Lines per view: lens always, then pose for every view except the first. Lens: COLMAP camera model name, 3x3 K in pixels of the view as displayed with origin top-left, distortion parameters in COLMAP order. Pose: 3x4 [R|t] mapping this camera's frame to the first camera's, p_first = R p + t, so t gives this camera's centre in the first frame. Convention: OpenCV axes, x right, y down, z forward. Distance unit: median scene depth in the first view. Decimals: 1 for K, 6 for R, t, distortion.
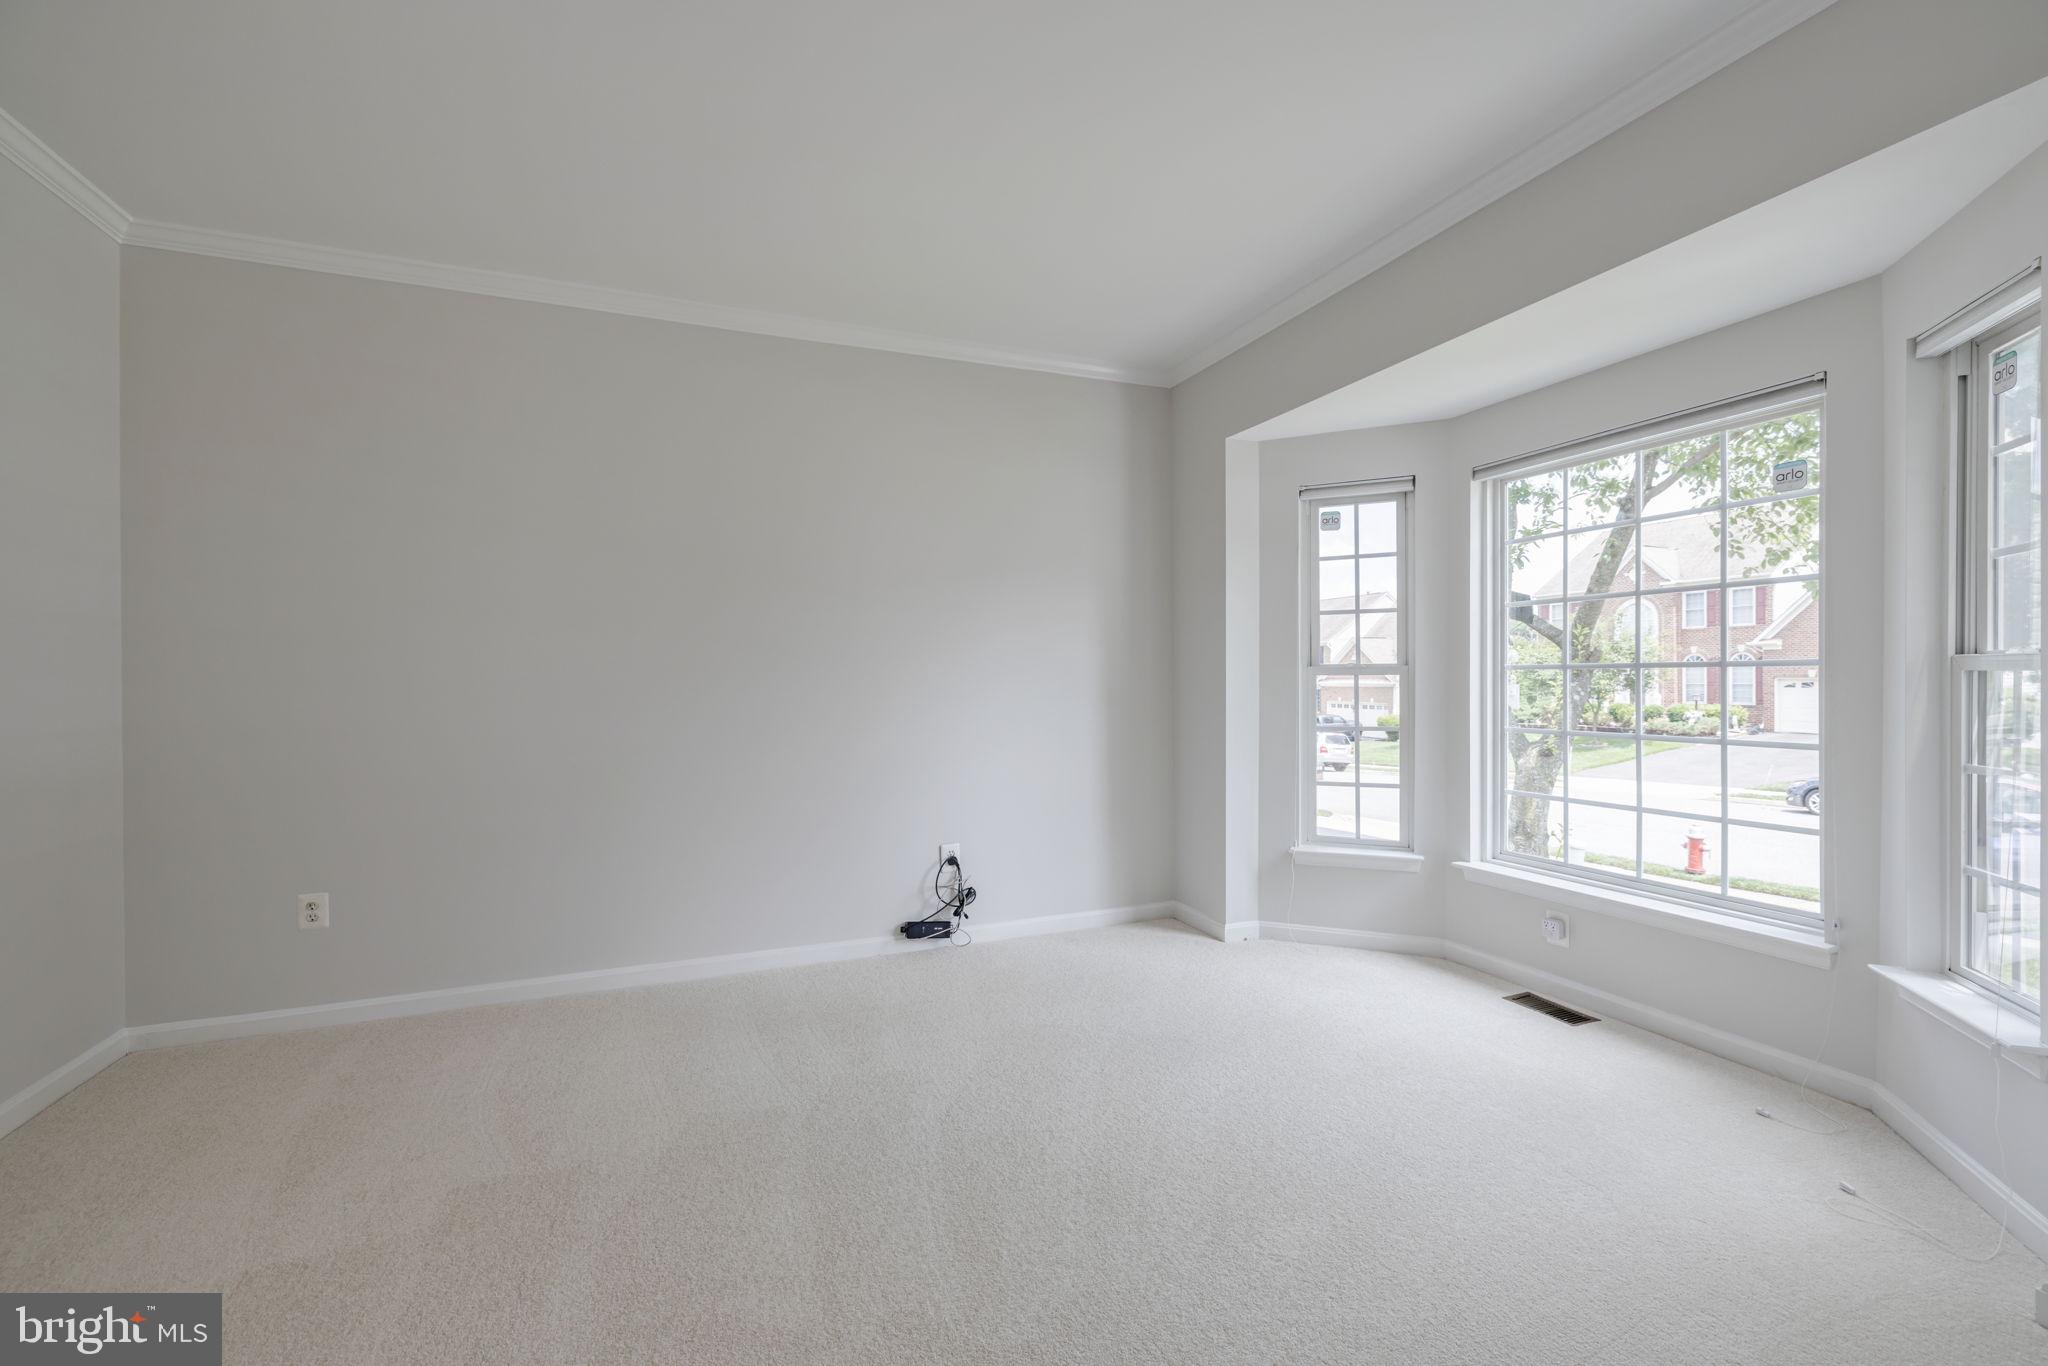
lens RADIAL K [[865.0, 0, 1031.0], [0, 865.0, 682.8], [0, 0, 1]] dist [0.001476, -0.000717]
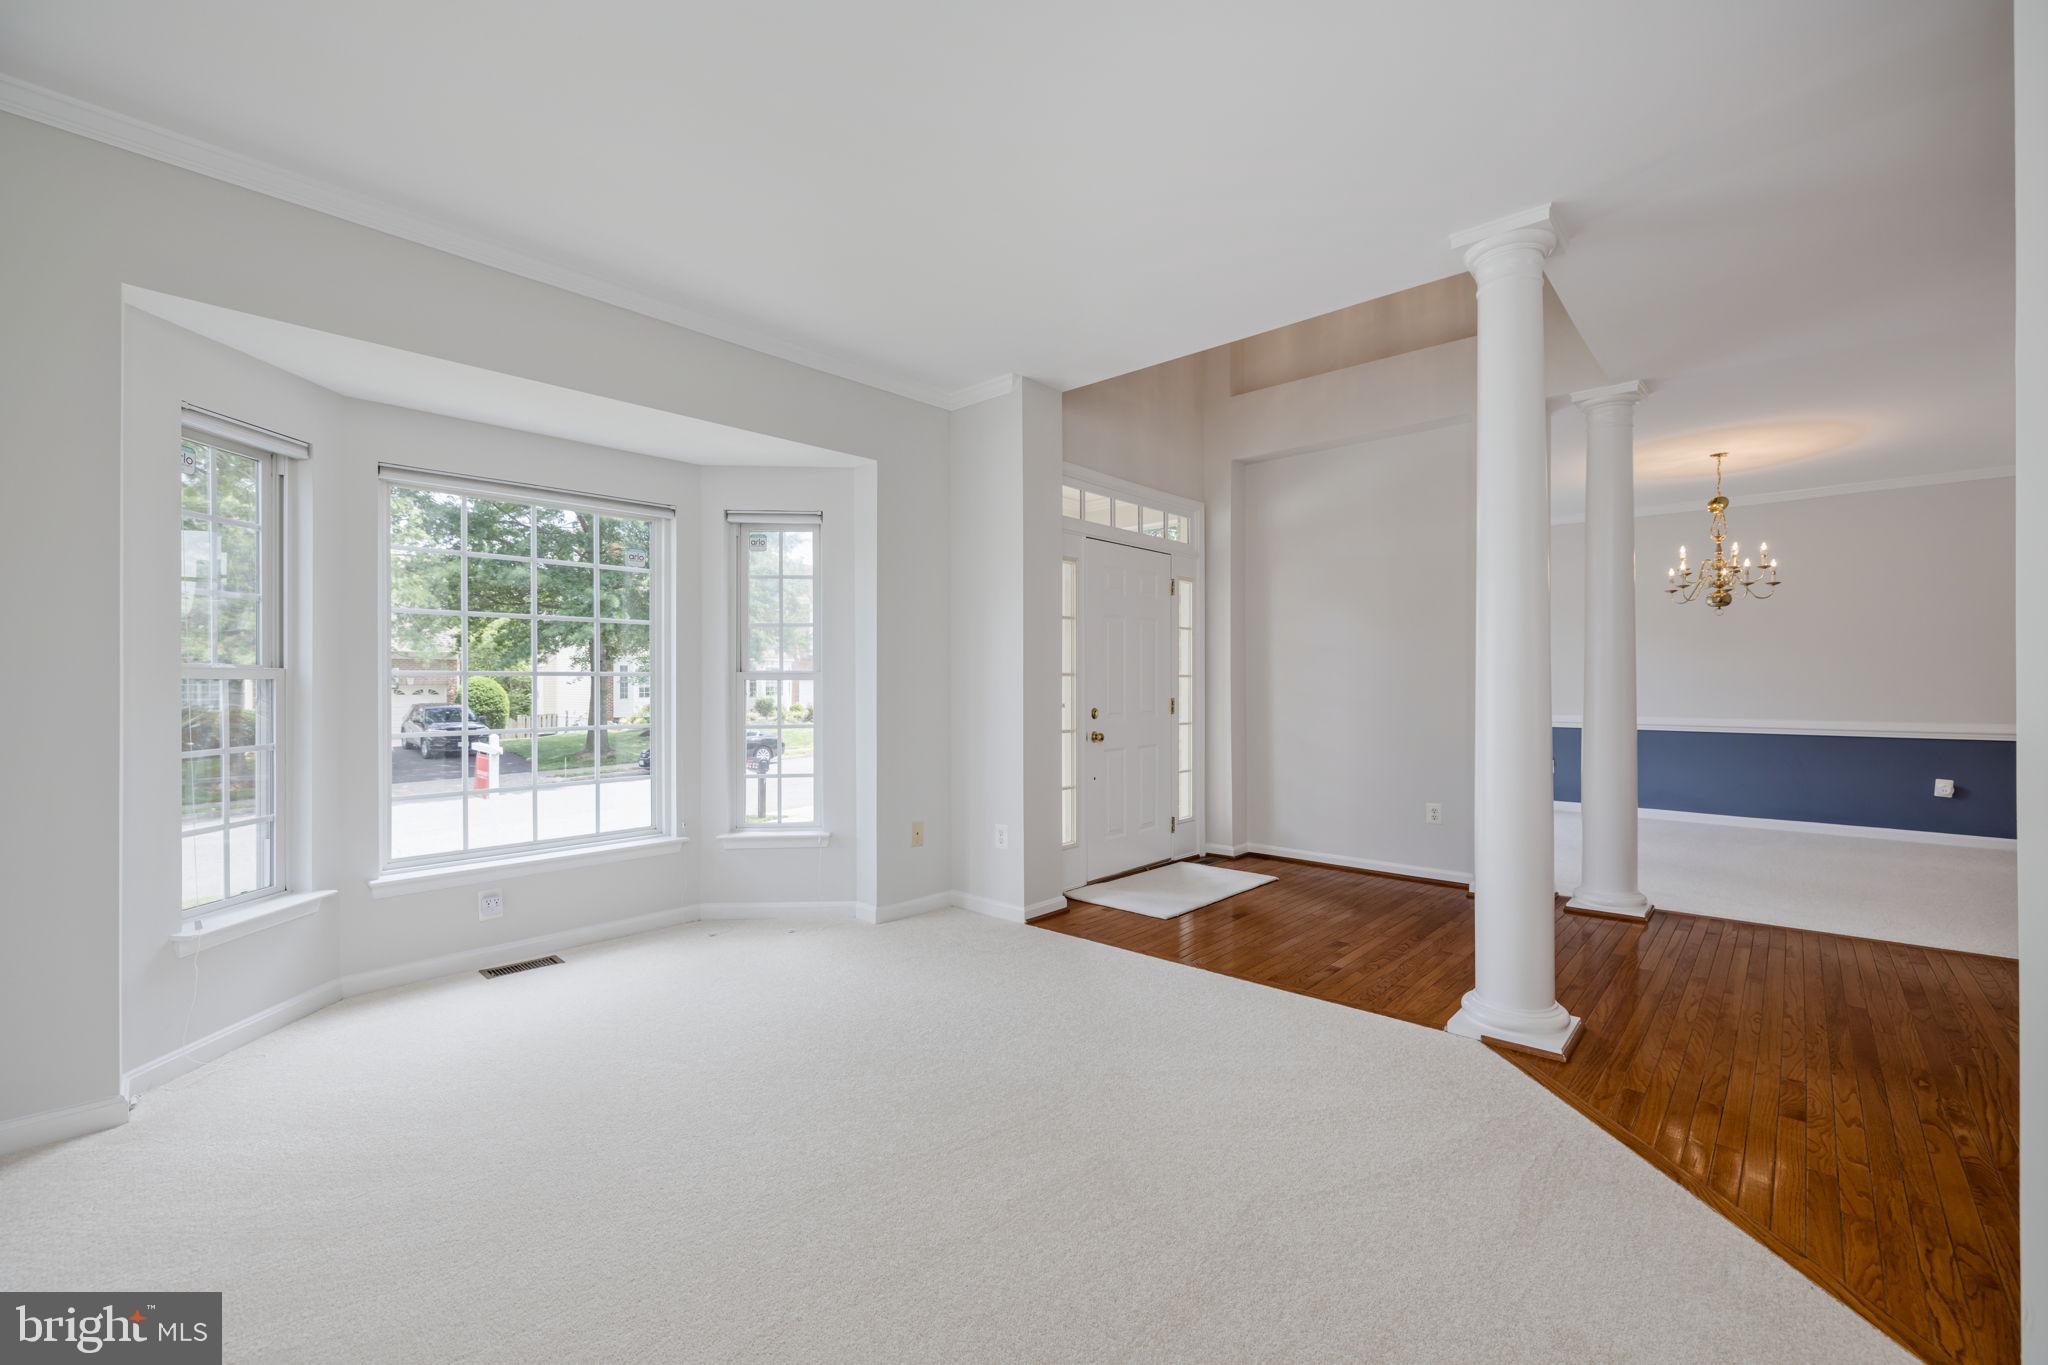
lens RADIAL K [[854.1, 0, 1031.0], [0, 854.1, 680.8], [0, 0, 1]] dist [0.000006, -0.000102]
pose [[-0.426423, 0.007759, 0.904491, -0.586175], [0.003980, 0.999970, -0.006701, 0.000780], [-0.904515, 0.000743, -0.426441, 0.694565]]
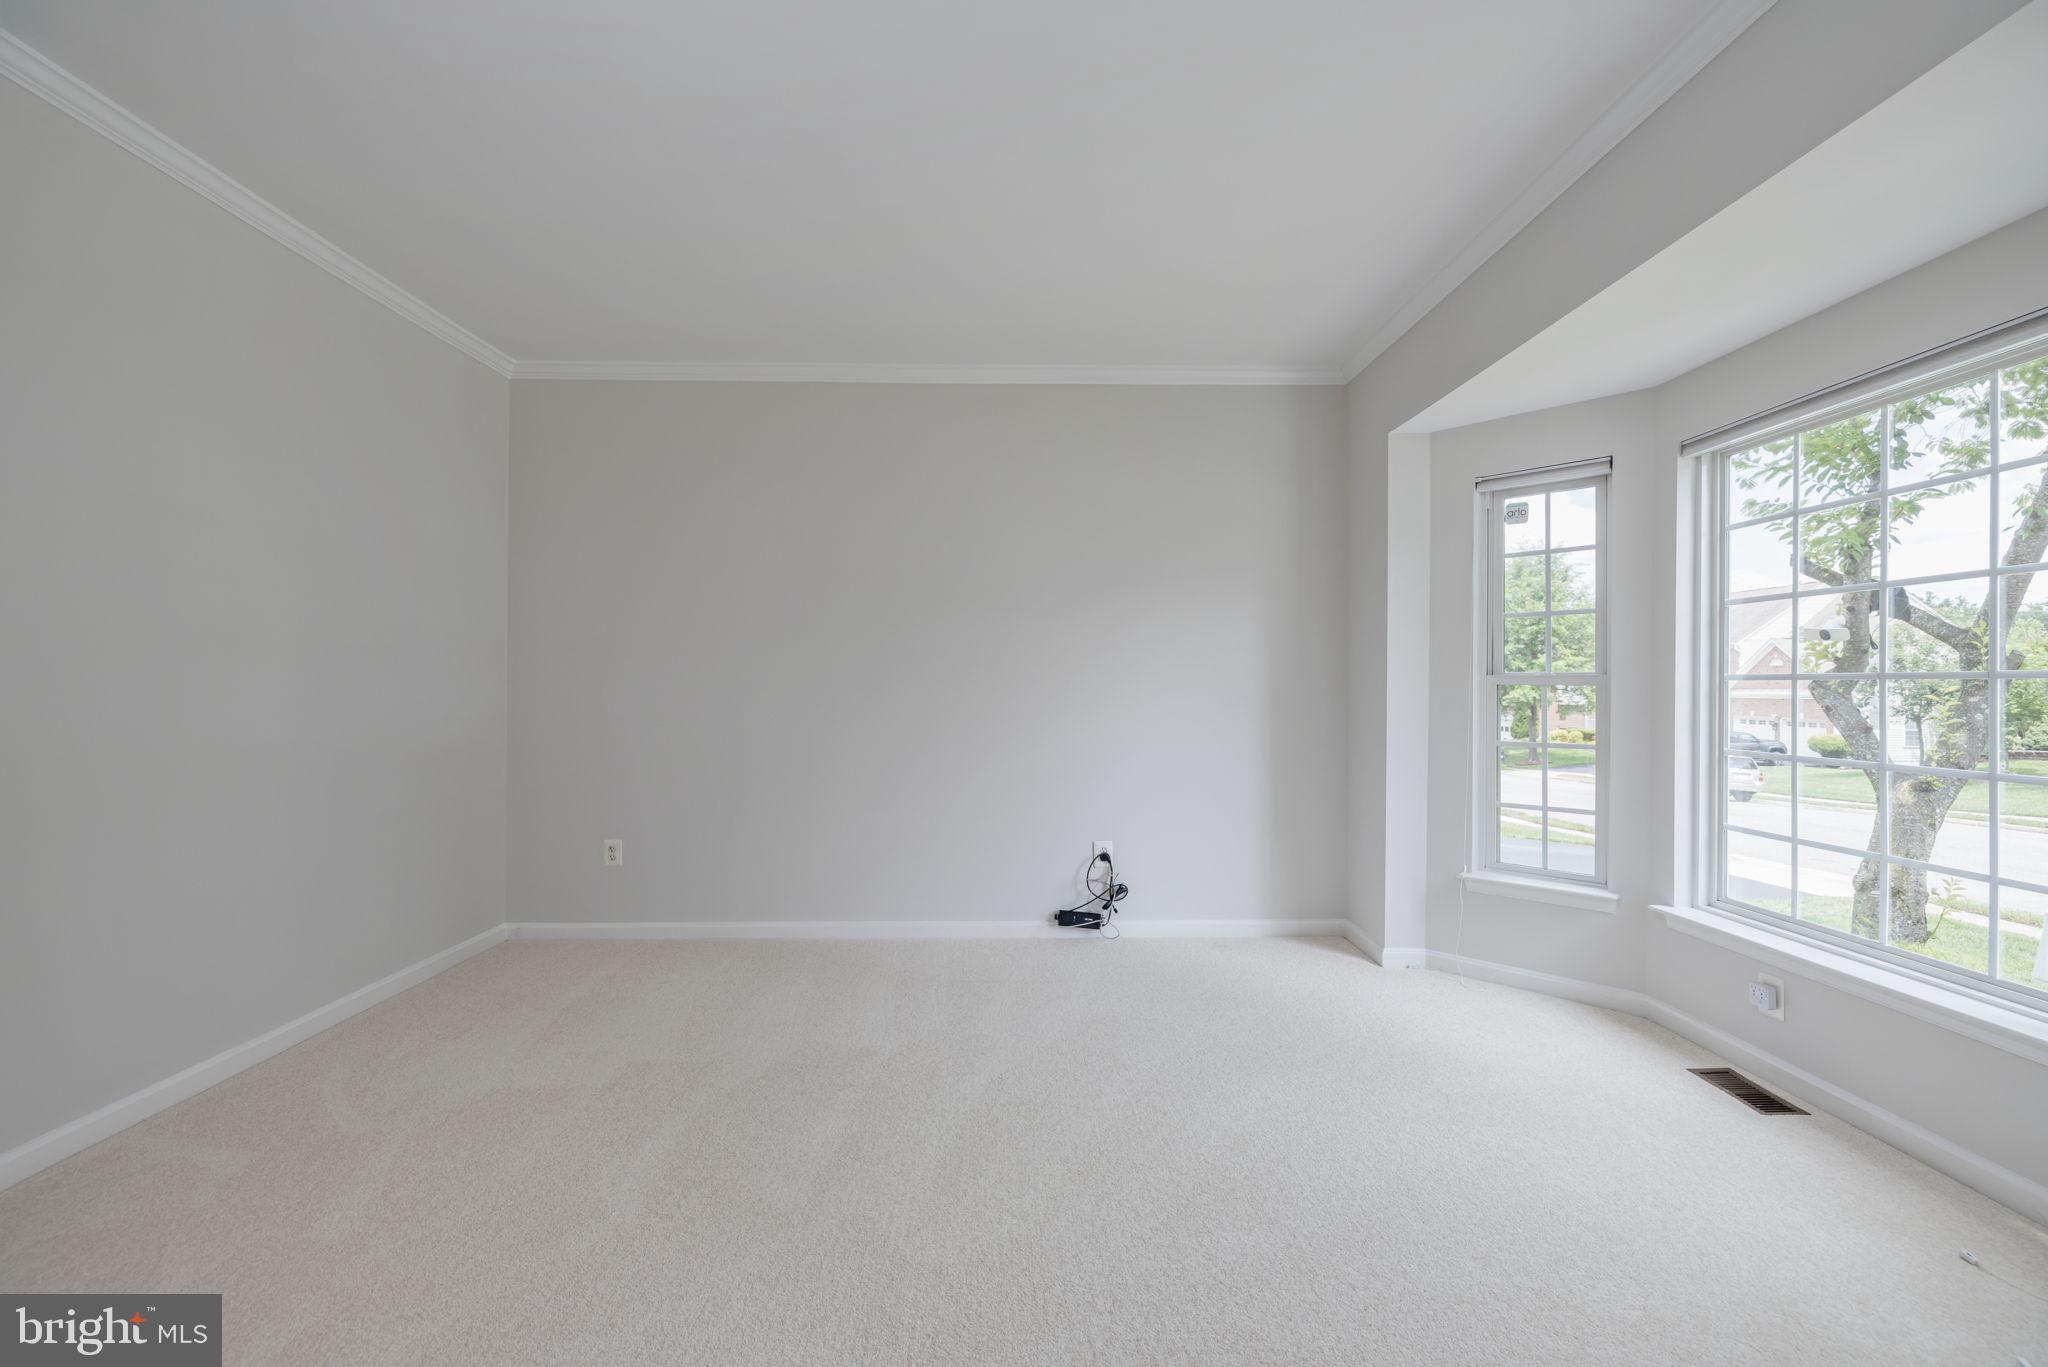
lens RADIAL K [[854.1, 0, 1031.0], [0, 854.1, 681.8], [0, 0, 1]] dist [0.000006, -0.000102]
pose [[0.932380, 0.007480, -0.361402, 0.204013], [-0.010075, 0.999935, -0.005297, -0.002010], [0.361339, 0.008580, 0.932395, -0.008169]]
